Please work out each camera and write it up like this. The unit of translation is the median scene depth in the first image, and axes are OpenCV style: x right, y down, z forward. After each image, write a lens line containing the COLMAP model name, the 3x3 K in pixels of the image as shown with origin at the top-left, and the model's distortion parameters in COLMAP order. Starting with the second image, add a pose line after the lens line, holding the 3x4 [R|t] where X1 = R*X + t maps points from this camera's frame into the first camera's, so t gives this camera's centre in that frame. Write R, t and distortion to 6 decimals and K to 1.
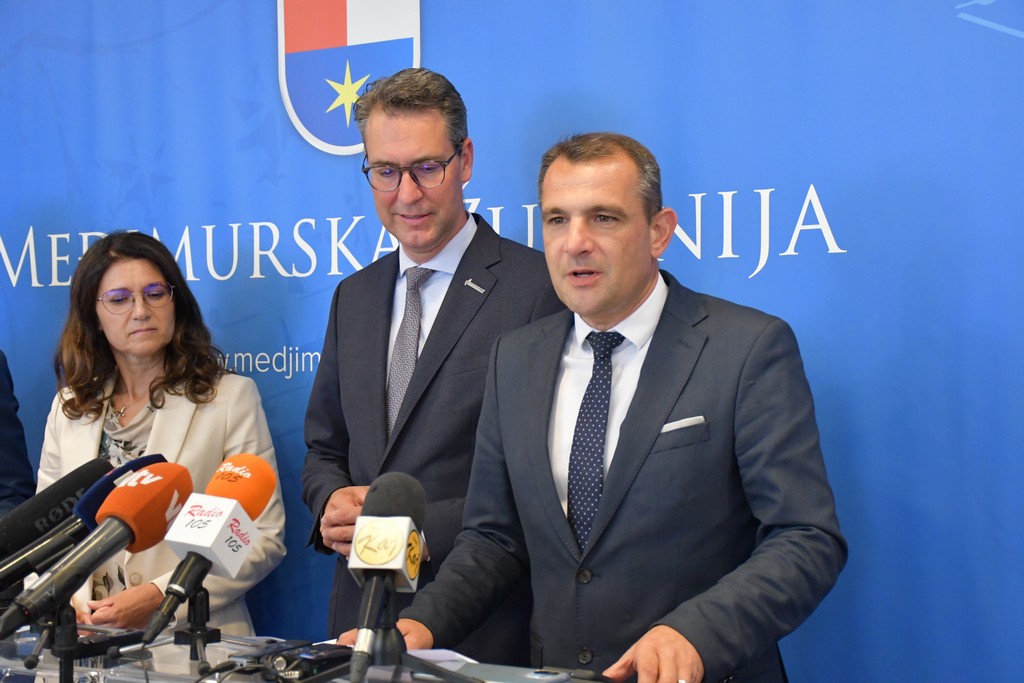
lens RADIAL K [[1758.2, 0, 512.0], [0, 1758.2, 341.5], [0, 0, 1]] dist [0.239933, 0.705033]
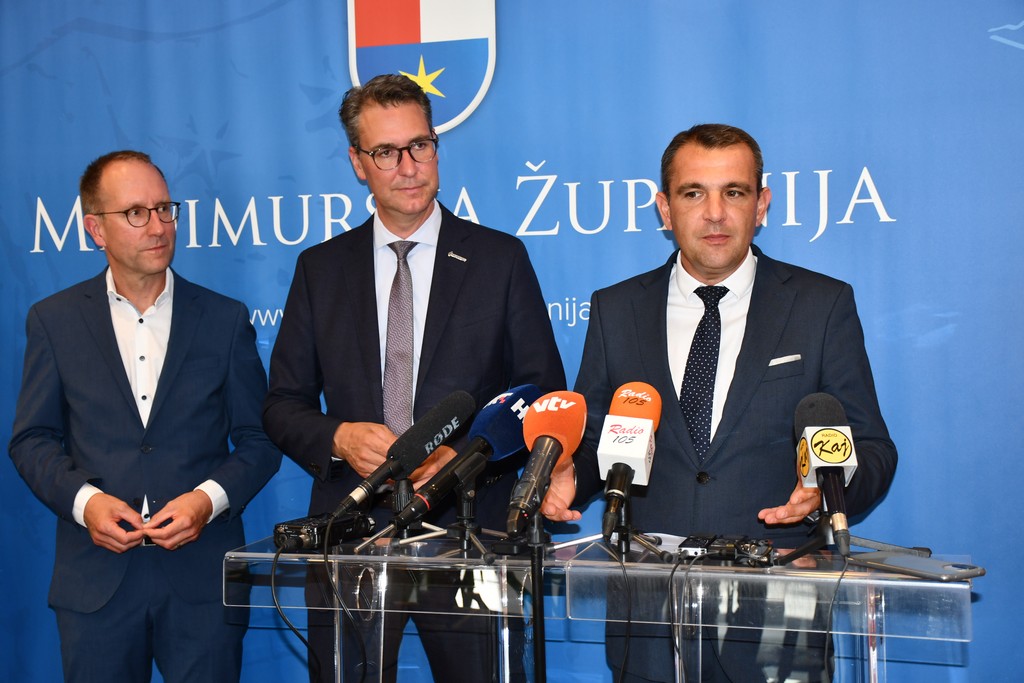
lens RADIAL K [[1465.9, 0, 511.8], [0, 1465.9, 351.5], [0, 0, 1]] dist [0.183143, 0.140764]
pose [[0.956900, -0.016428, 0.289954, -0.380454], [0.008475, 0.999553, 0.028662, 0.010277], [-0.290295, -0.024969, 0.956611, 0.058280]]
